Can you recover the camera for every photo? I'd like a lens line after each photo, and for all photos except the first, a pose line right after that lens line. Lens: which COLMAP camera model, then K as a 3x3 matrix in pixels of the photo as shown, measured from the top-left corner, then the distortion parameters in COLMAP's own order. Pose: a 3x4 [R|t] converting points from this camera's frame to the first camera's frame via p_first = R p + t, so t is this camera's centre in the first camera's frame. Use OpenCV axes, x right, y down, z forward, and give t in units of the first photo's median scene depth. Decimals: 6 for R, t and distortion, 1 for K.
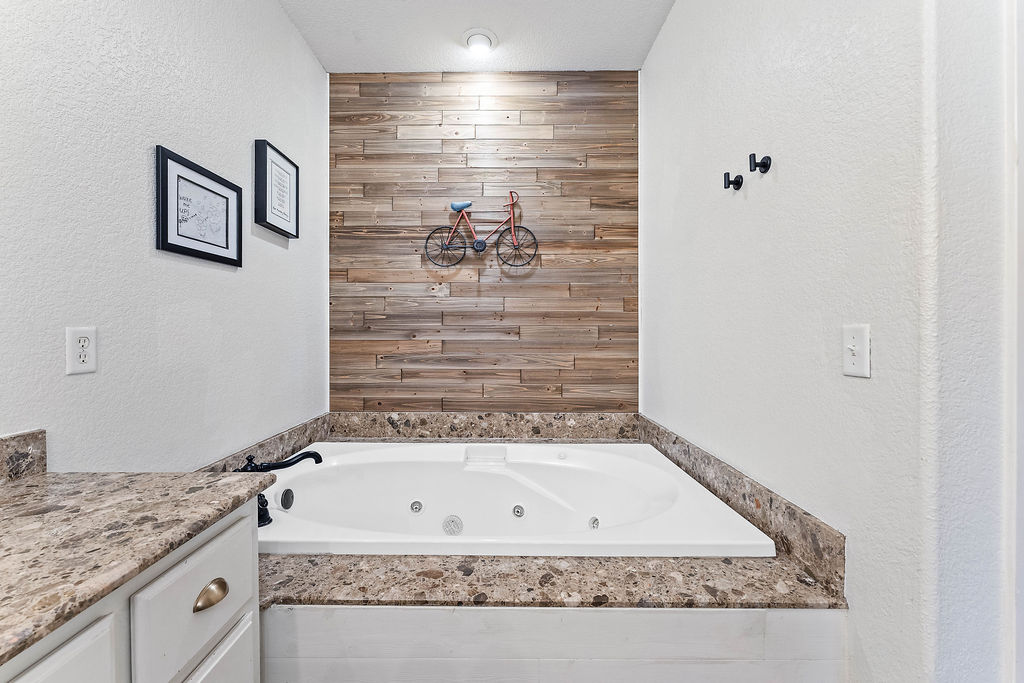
lens RADIAL K [[415.4, 0, 503.5], [0, 415.4, 334.8], [0, 0, 1]] dist [-0.002544, -0.000167]
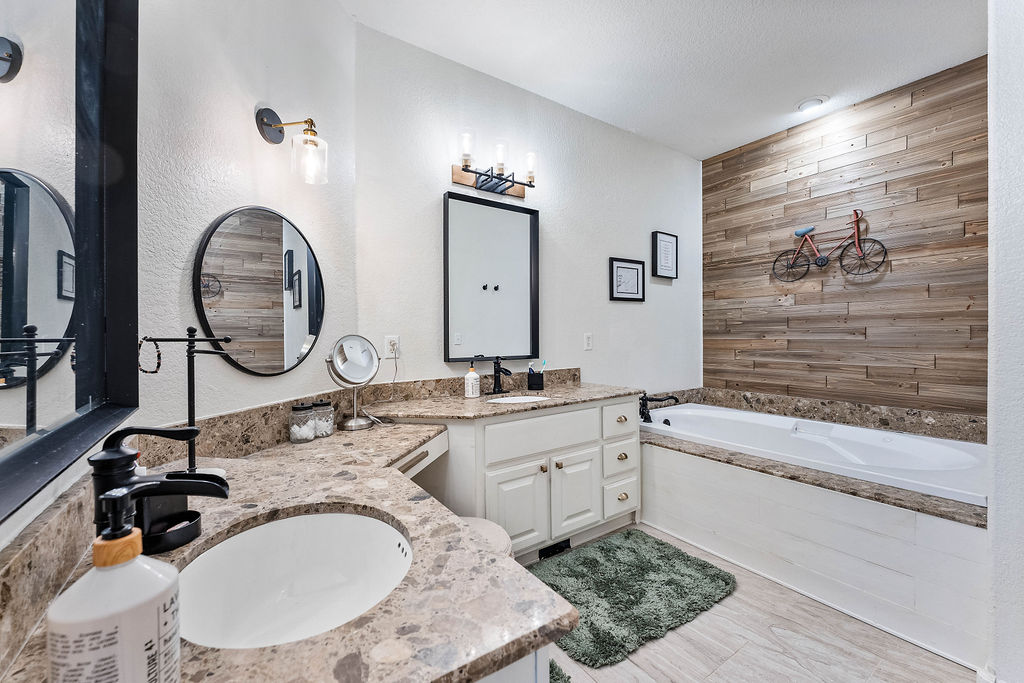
lens RADIAL K [[415.4, 0, 507.7], [0, 415.4, 336.4], [0, 0, 1]] dist [-0.002544, -0.000167]
pose [[0.578638, -0.003496, -0.815577, 0.394233], [0.003768, 0.999992, -0.001613, 0.001733], [0.815576, -0.002139, 0.578647, -0.440643]]
